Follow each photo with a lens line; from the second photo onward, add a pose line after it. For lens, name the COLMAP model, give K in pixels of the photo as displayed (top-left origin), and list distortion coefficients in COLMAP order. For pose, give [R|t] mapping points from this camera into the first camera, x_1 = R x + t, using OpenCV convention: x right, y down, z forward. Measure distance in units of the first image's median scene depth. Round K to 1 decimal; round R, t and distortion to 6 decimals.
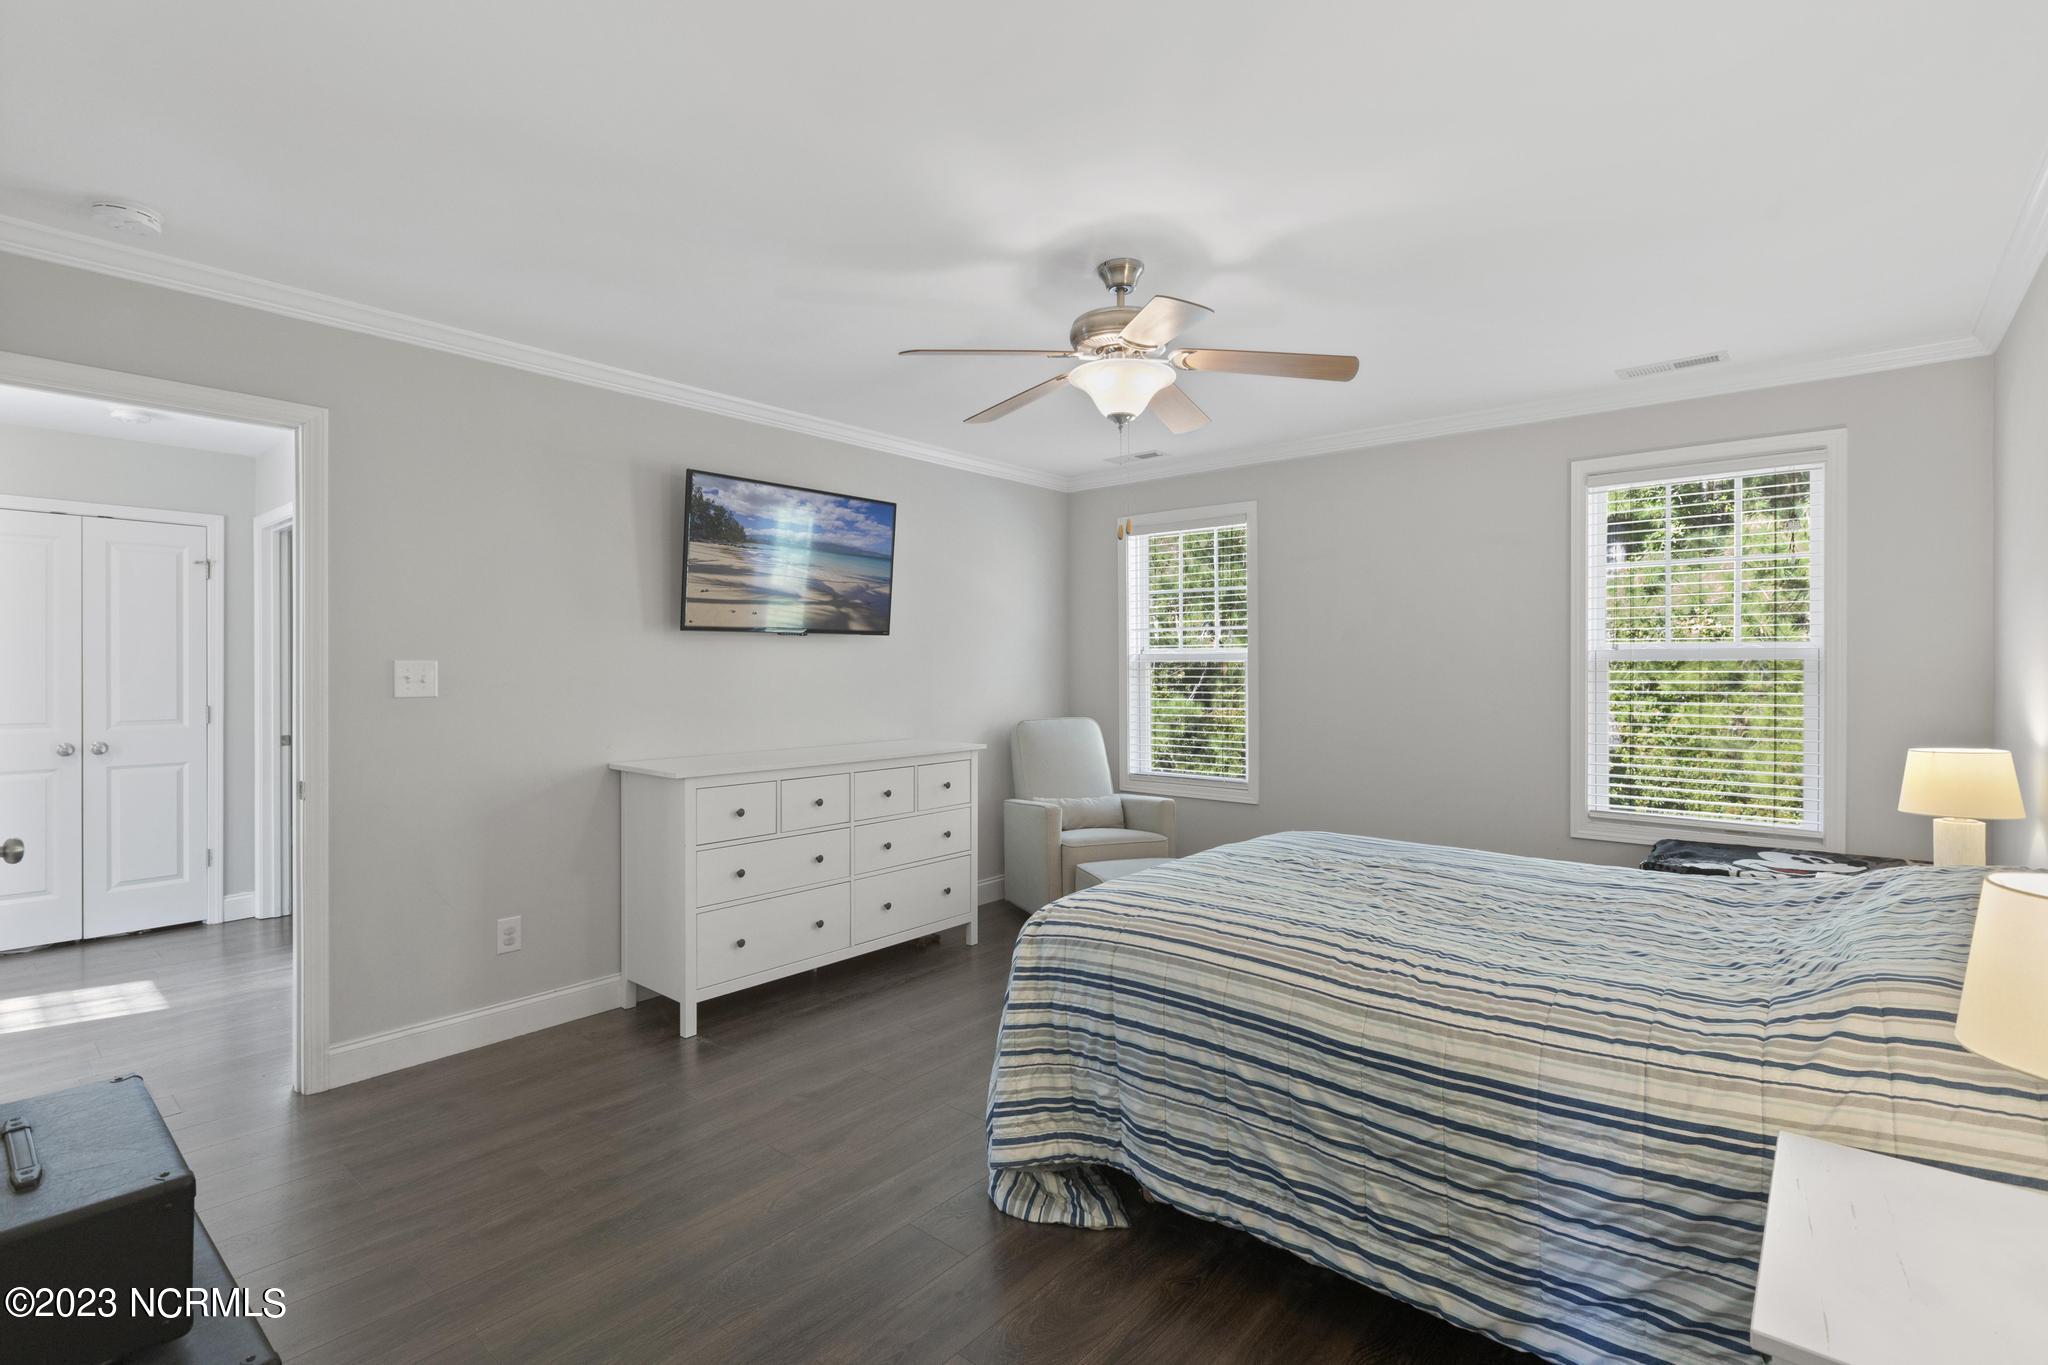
lens RADIAL K [[936.4, 0, 1032.3], [0, 936.4, 674.6], [0, 0, 1]] dist [0.004152, 0.000634]
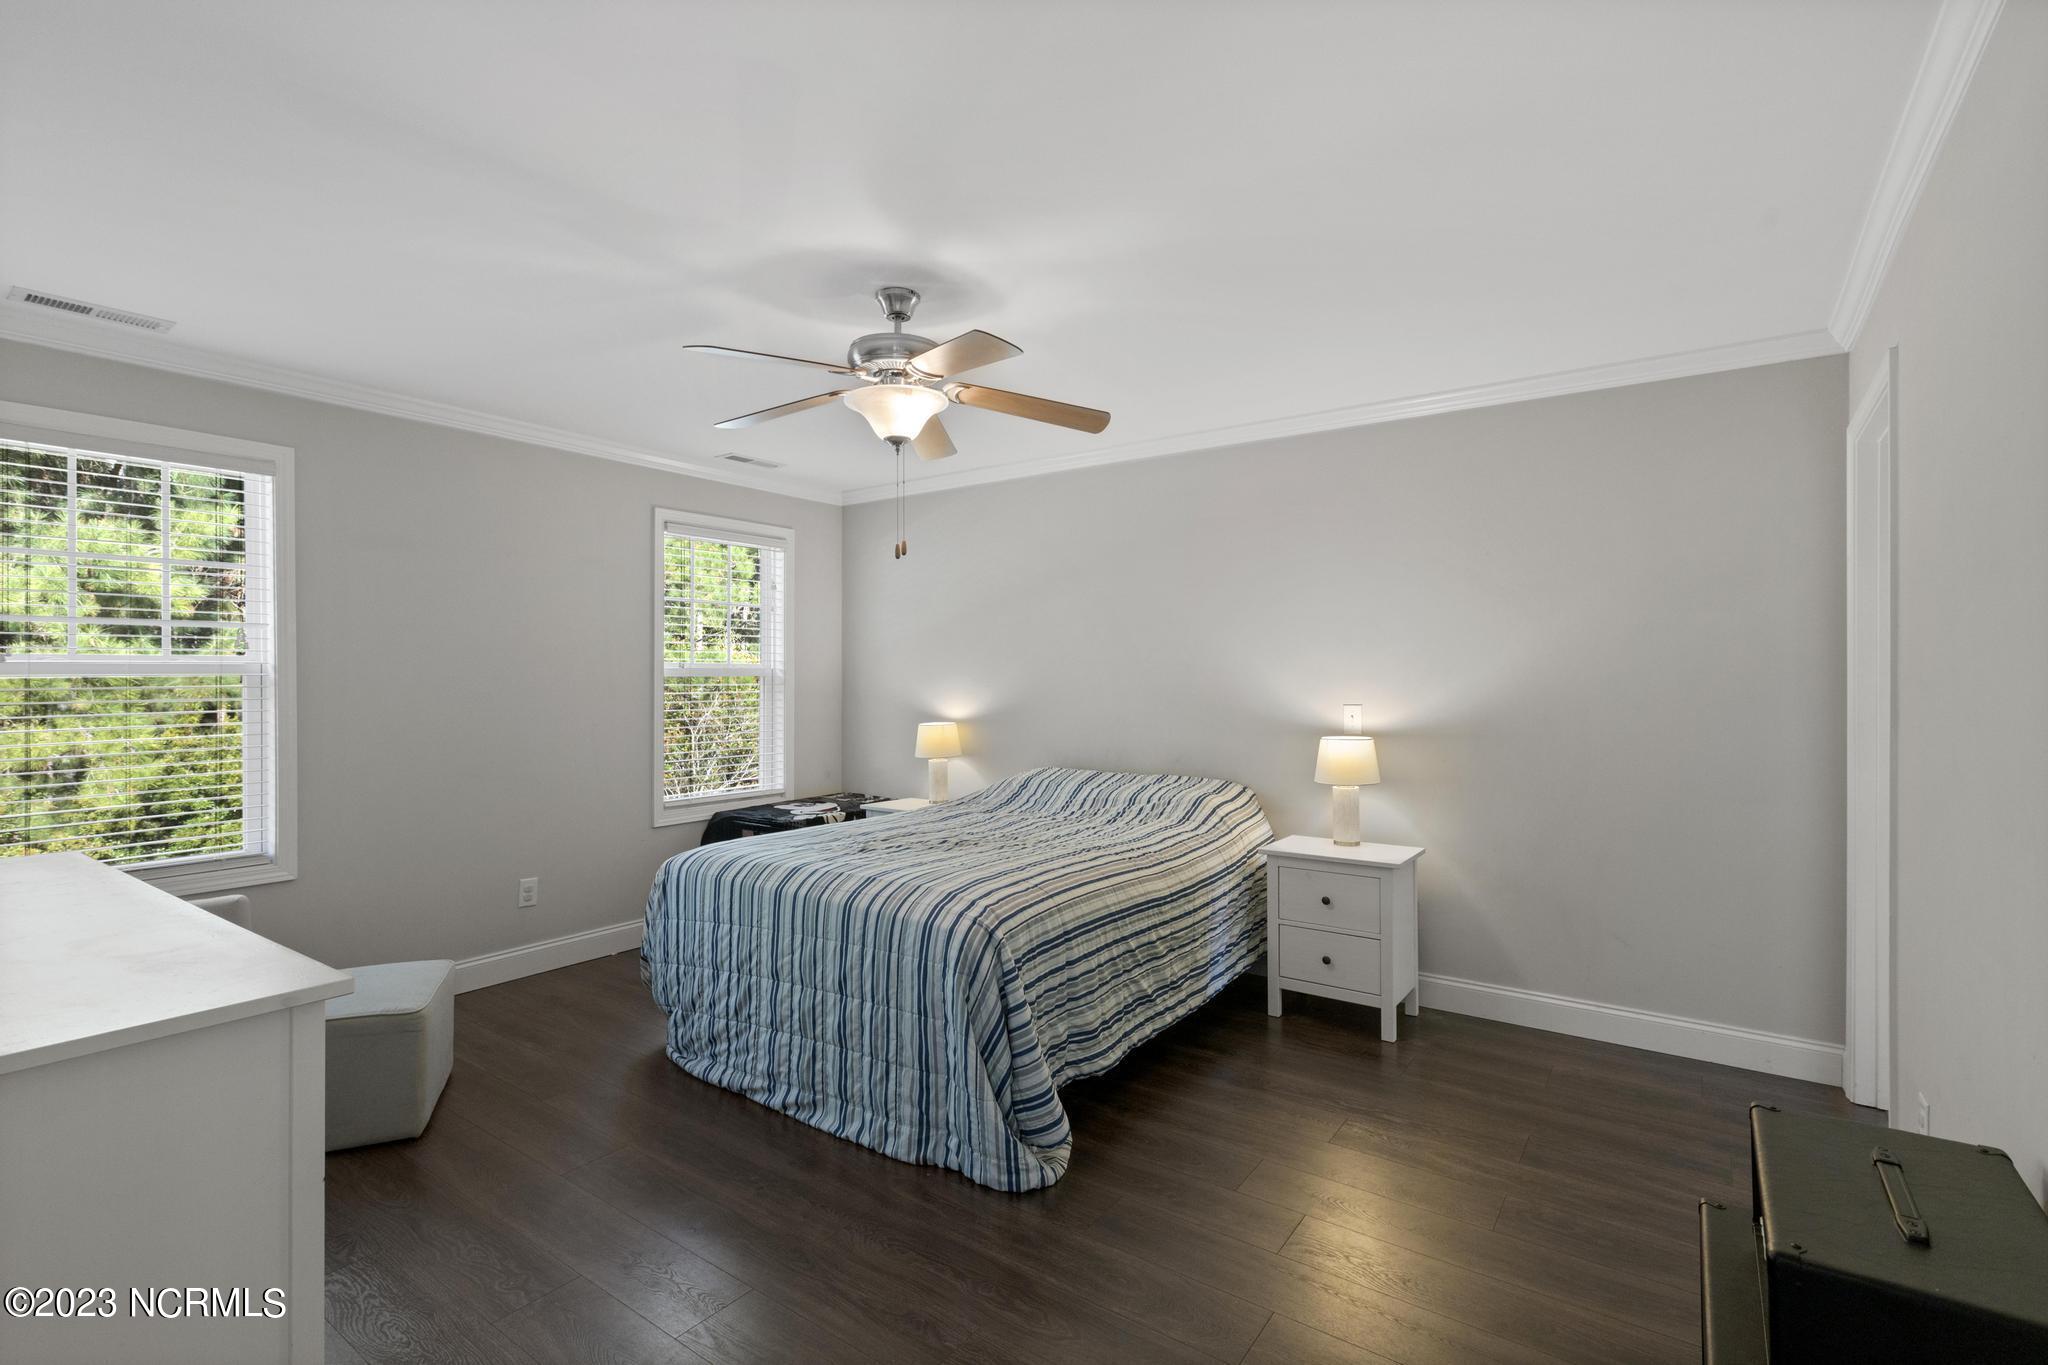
lens RADIAL K [[936.4, 0, 1028.3], [0, 936.4, 671.1], [0, 0, 1]] dist [0.004152, 0.000634]
pose [[-0.082458, 0.010048, 0.996544, -1.105894], [0.009090, 0.999915, -0.009330, -0.010741], [-0.996553, 0.008289, -0.082542, 1.103762]]
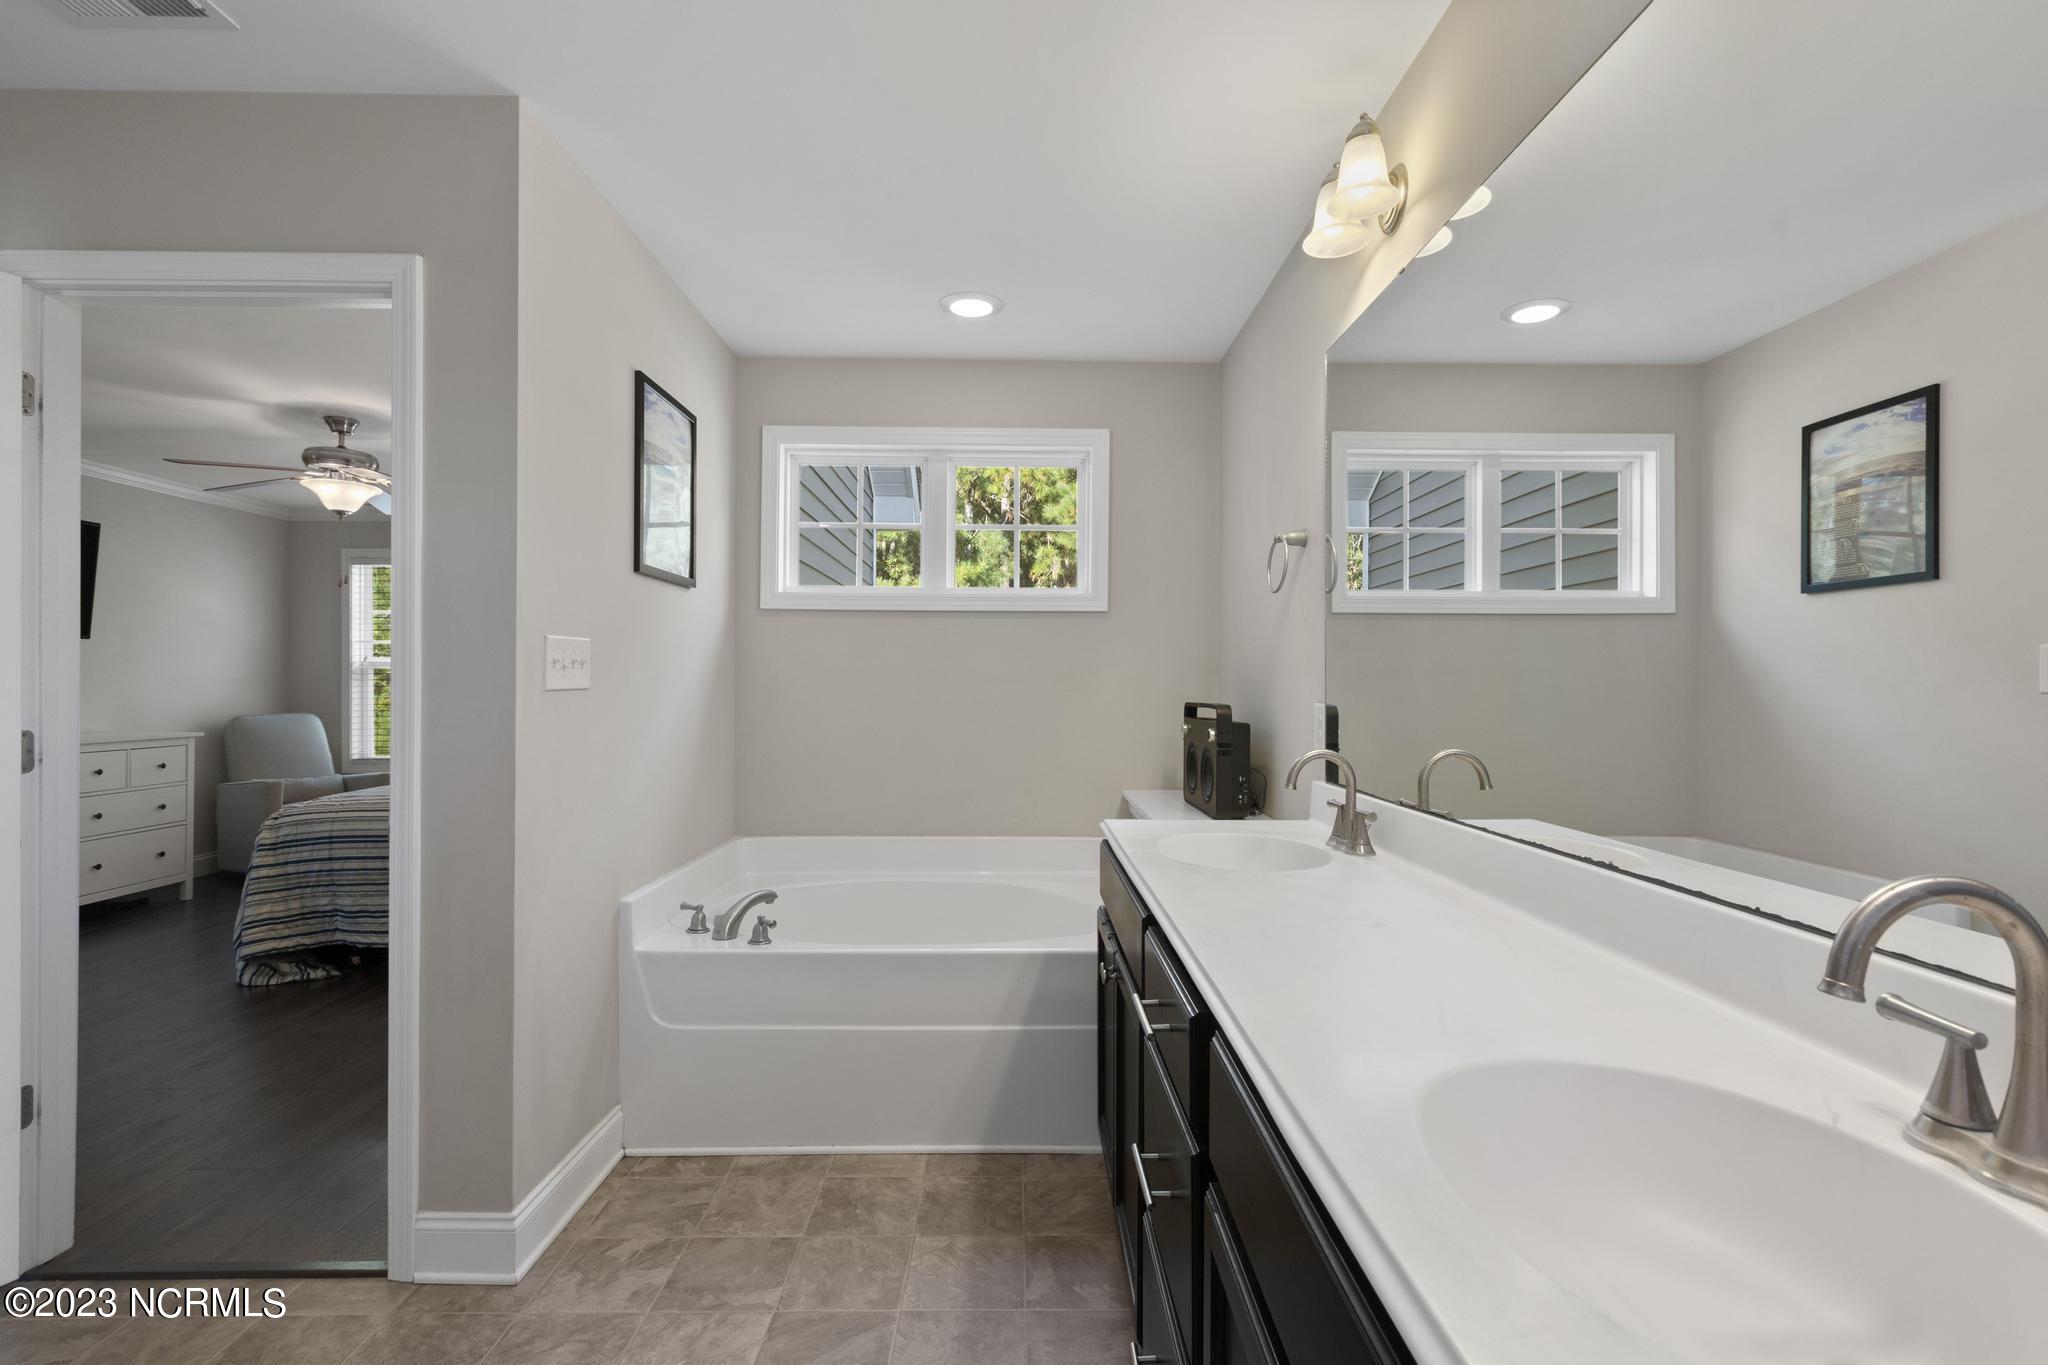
lens RADIAL K [[936.4, 0, 1028.6], [0, 936.4, 683.9], [0, 0, 1]] dist [0.004152, 0.000634]
pose [[0.752523, 0.007310, 0.658526, -0.091851], [0.000302, 0.999934, -0.011445, 0.050951], [-0.658566, 0.008812, 0.752471, -1.176163]]
